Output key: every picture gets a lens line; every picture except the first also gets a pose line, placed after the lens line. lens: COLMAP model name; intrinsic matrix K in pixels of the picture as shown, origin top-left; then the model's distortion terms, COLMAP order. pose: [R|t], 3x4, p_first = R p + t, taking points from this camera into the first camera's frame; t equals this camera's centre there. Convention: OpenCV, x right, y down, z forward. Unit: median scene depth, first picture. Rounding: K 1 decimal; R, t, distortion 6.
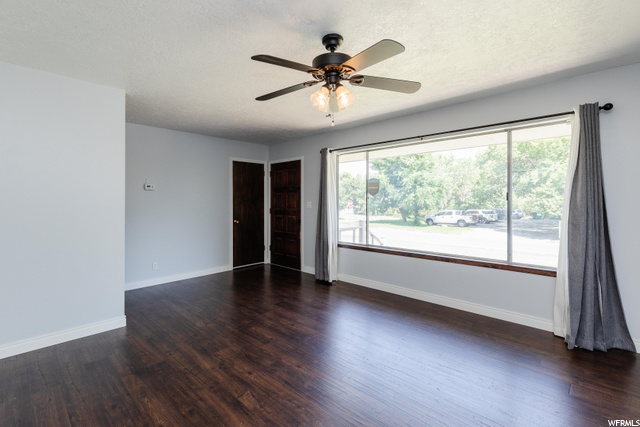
lens RADIAL K [[296.3, 0, 323.6], [0, 296.3, 200.9], [0, 0, 1]] dist [0.005344, -0.000040]
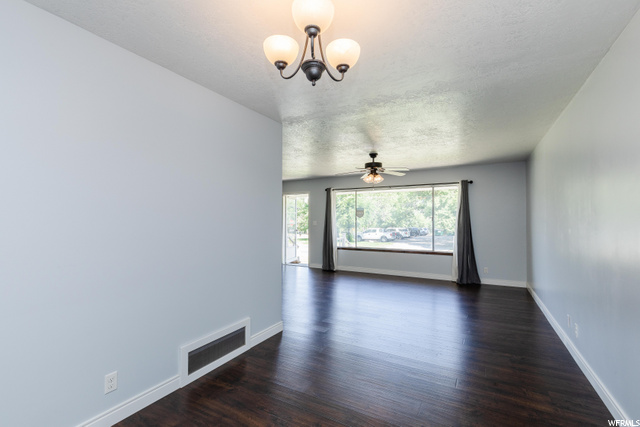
lens RADIAL K [[296.3, 0, 319.5], [0, 296.3, 213.3], [0, 0, 1]] dist [0.005344, -0.000040]
pose [[0.969880, 0.009563, 0.243397, -0.097706], [-0.004184, 0.999736, -0.022606, -0.000881], [-0.243549, 0.020907, 0.969663, -0.122814]]
